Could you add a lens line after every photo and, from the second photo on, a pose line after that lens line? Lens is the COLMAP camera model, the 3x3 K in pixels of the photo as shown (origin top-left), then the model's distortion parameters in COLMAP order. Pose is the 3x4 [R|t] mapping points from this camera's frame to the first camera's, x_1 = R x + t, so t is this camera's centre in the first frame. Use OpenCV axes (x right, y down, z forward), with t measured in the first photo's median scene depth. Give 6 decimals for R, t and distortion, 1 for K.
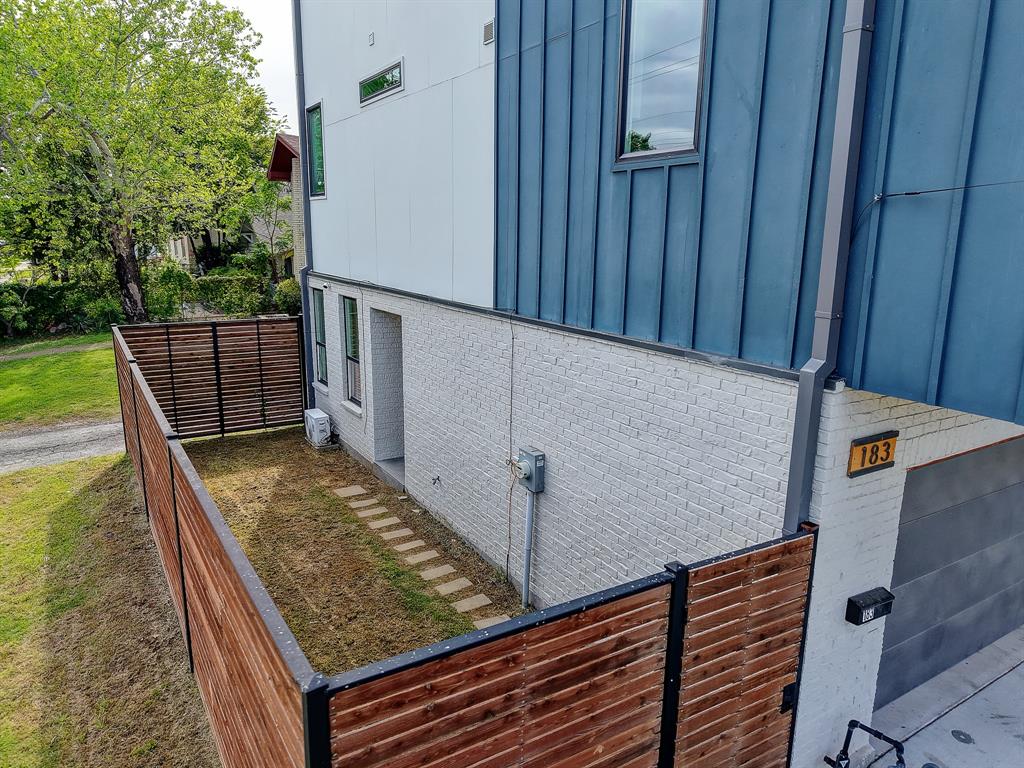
lens RADIAL K [[689.1, 0, 512.0], [0, 689.1, 384.0], [0, 0, 1]] dist [0.027586, -0.000123]
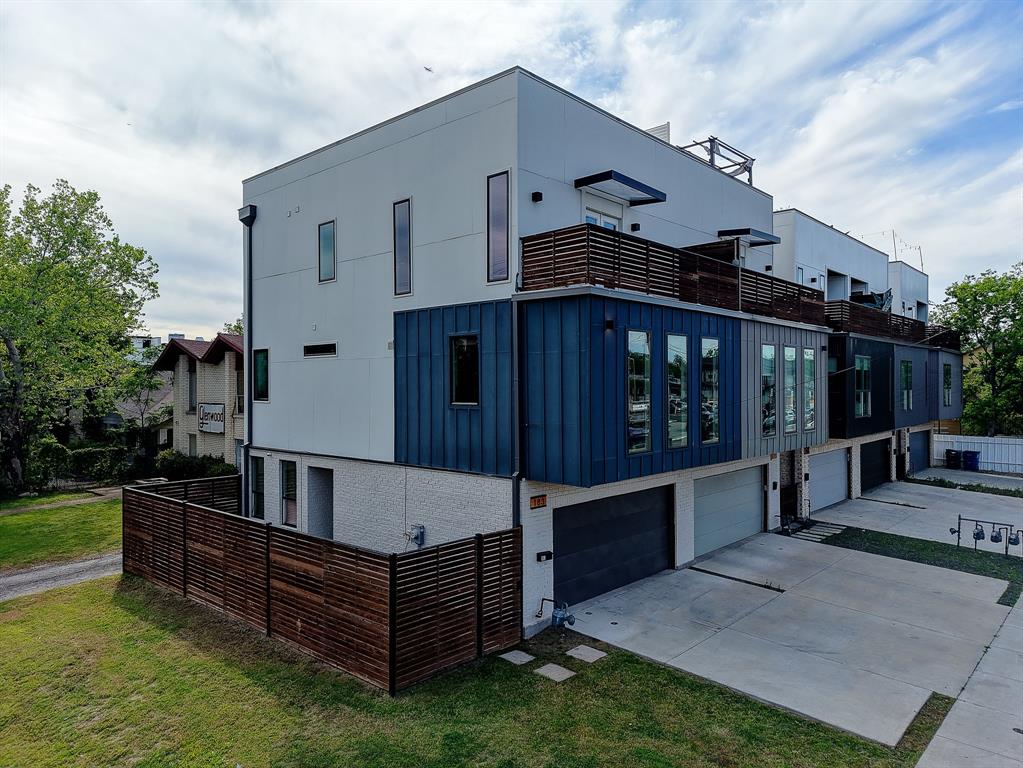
lens RADIAL K [[696.1, 0, 515.7], [0, 696.1, 383.1], [0, 0, 1]] dist [0.006968, -0.002295]
pose [[0.961664, -0.017769, 0.273653, -0.276318], [0.076763, 0.975448, -0.206420, 0.139614], [-0.263267, 0.219513, 0.939417, -1.312902]]
